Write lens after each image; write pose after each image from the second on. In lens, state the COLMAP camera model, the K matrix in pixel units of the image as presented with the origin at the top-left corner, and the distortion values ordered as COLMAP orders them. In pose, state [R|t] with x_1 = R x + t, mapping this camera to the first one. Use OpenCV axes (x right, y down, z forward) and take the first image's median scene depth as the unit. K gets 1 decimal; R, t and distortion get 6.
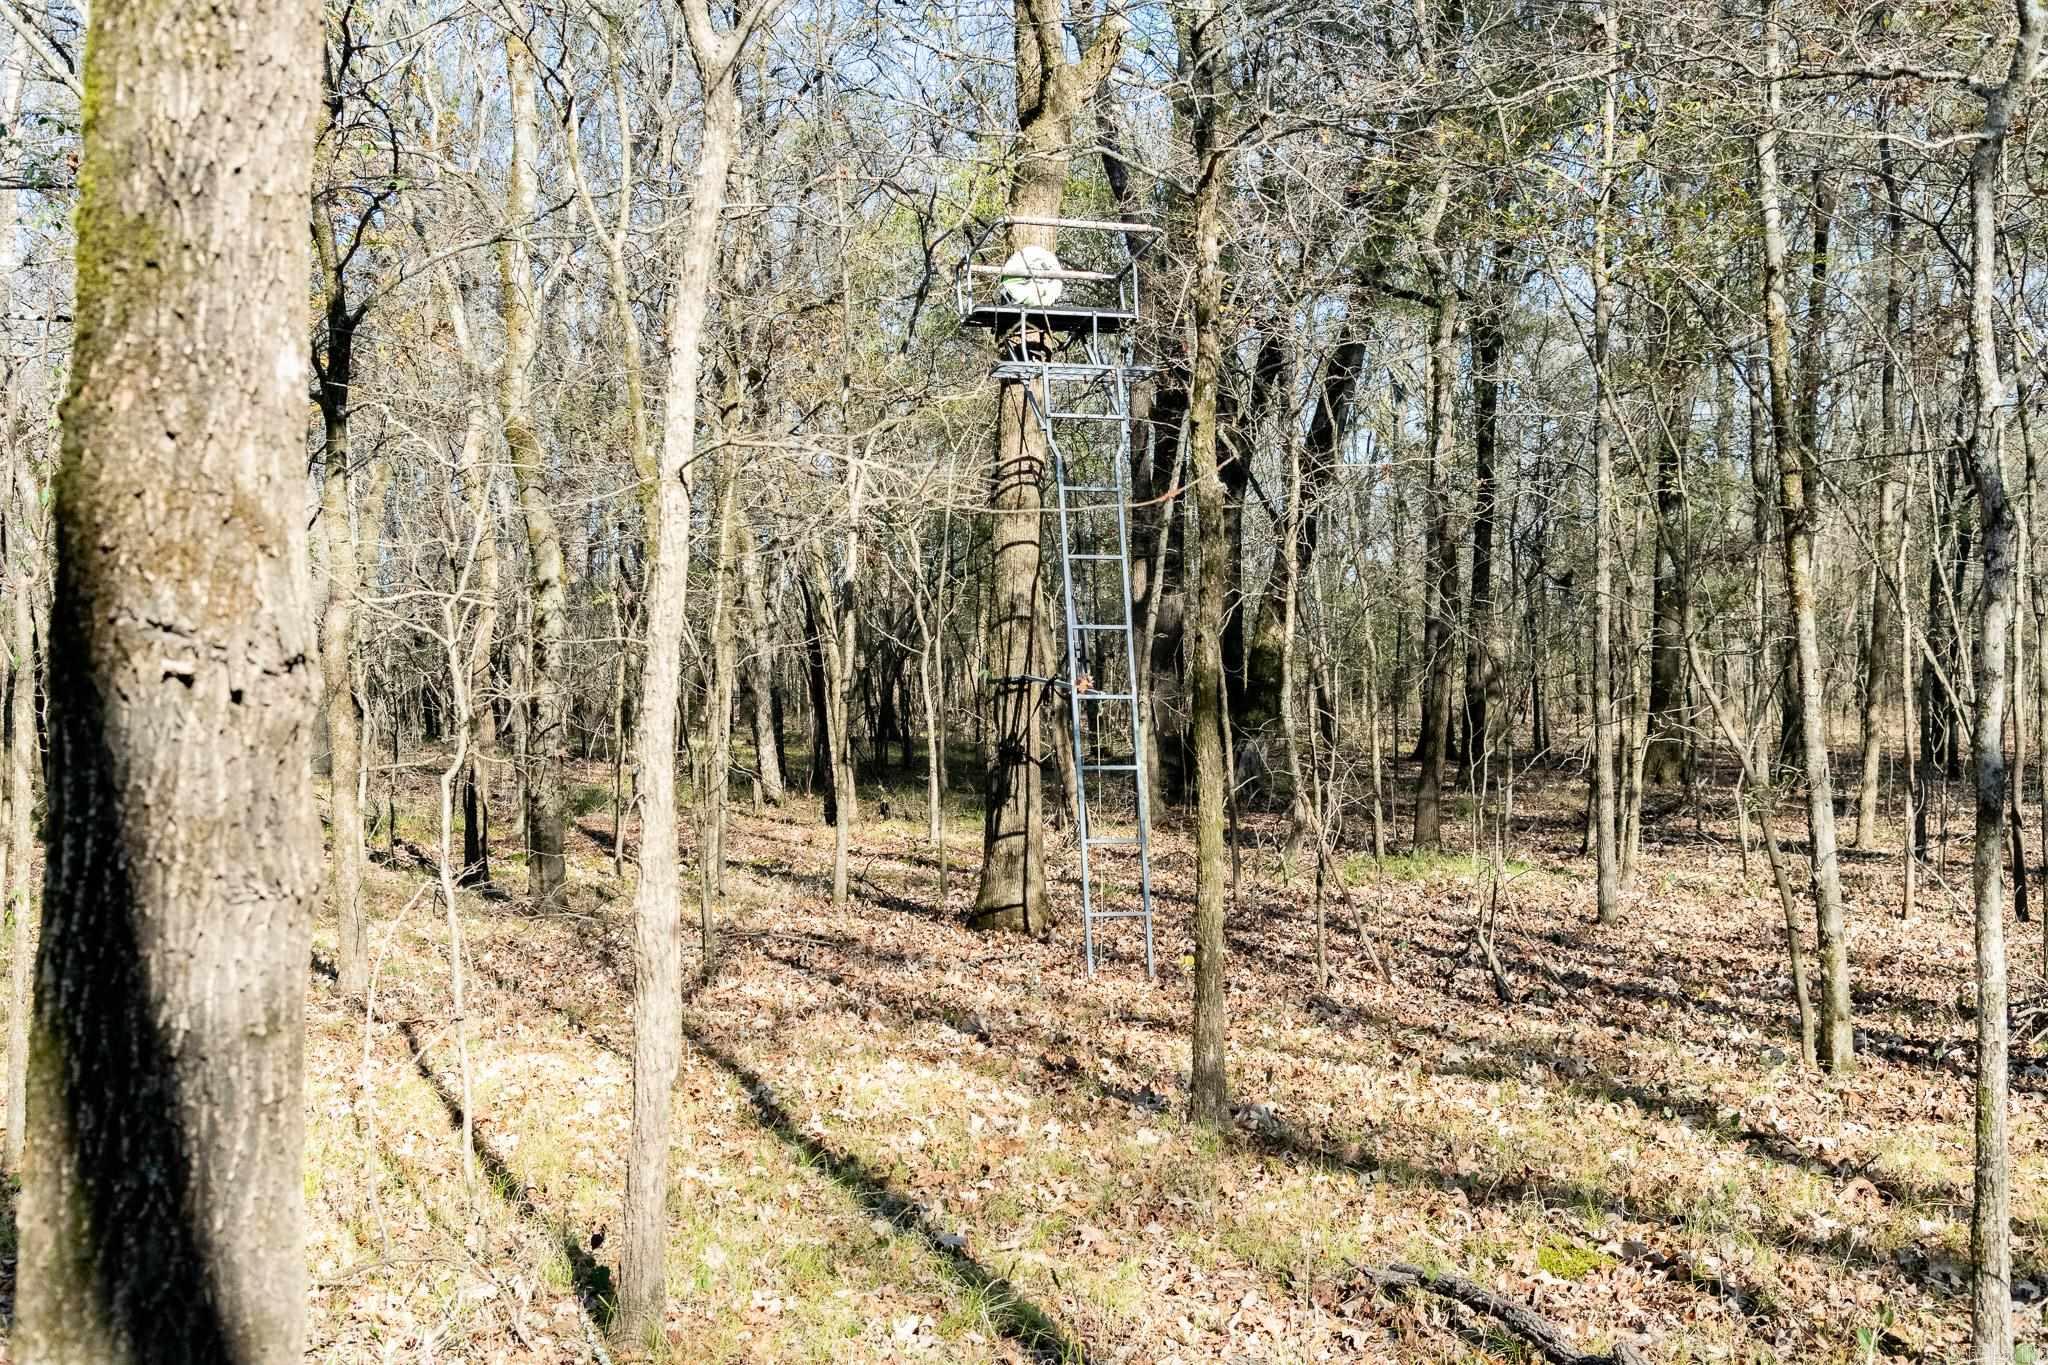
lens RADIAL K [[2245.4, 0, 1024.0], [0, 2245.4, 681.8], [0, 0, 1]] dist [0.008640, 0.000000]
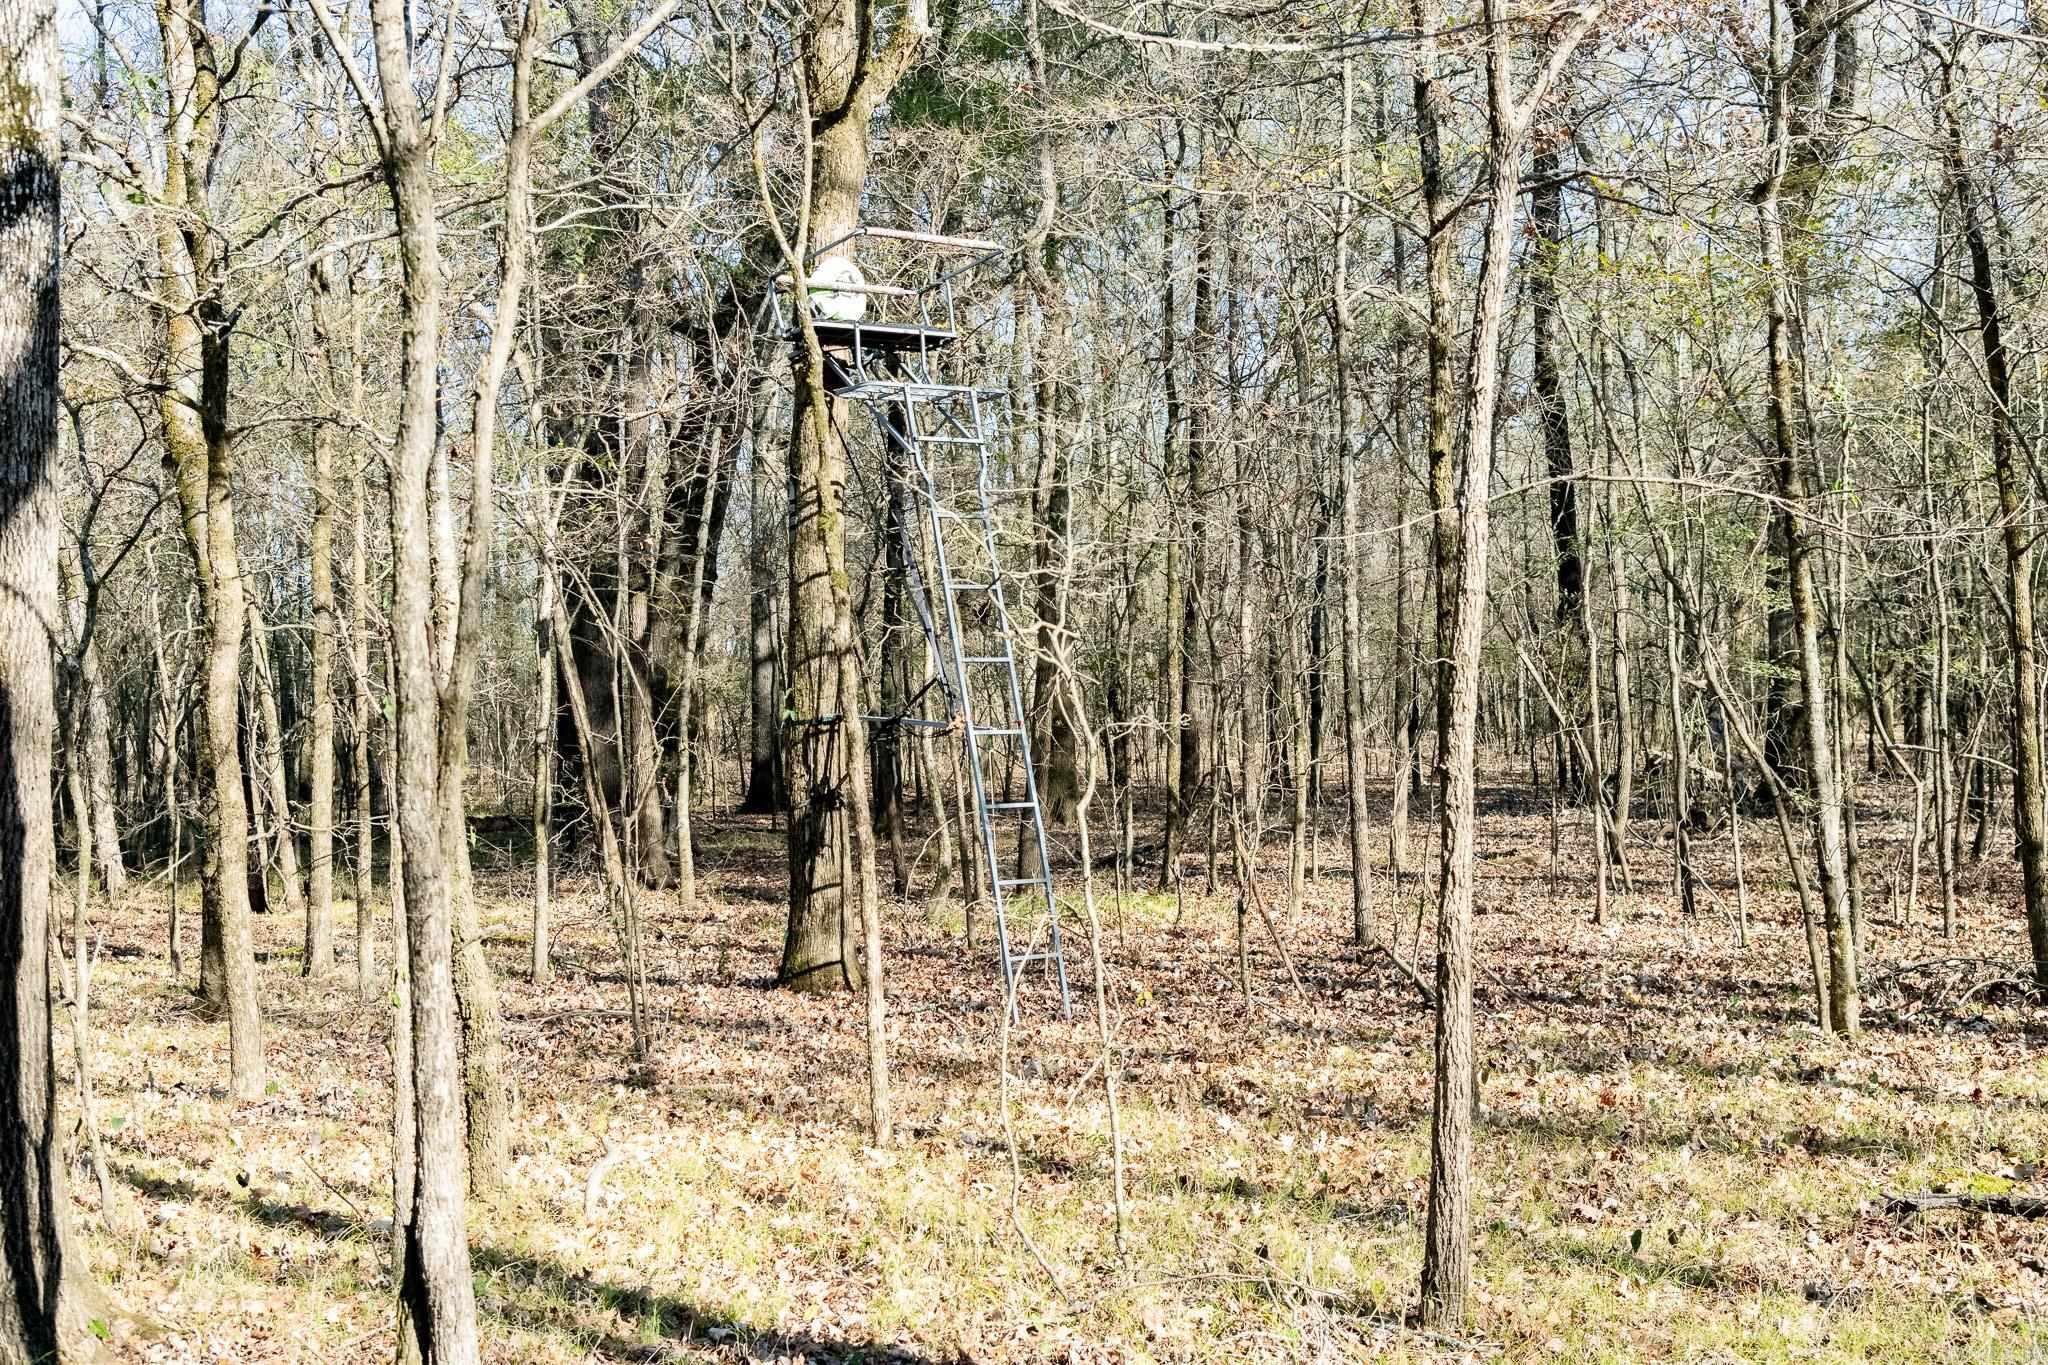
lens RADIAL K [[2590.5, 0, 1023.9], [0, 2590.5, 681.0], [0, 0, 1]] dist [0.010731, 0.000000]
pose [[0.927360, -0.024026, 0.373399, -0.328768], [0.031760, 0.999389, -0.014574, 0.001196], [-0.372821, 0.025375, 0.927556, -0.028196]]
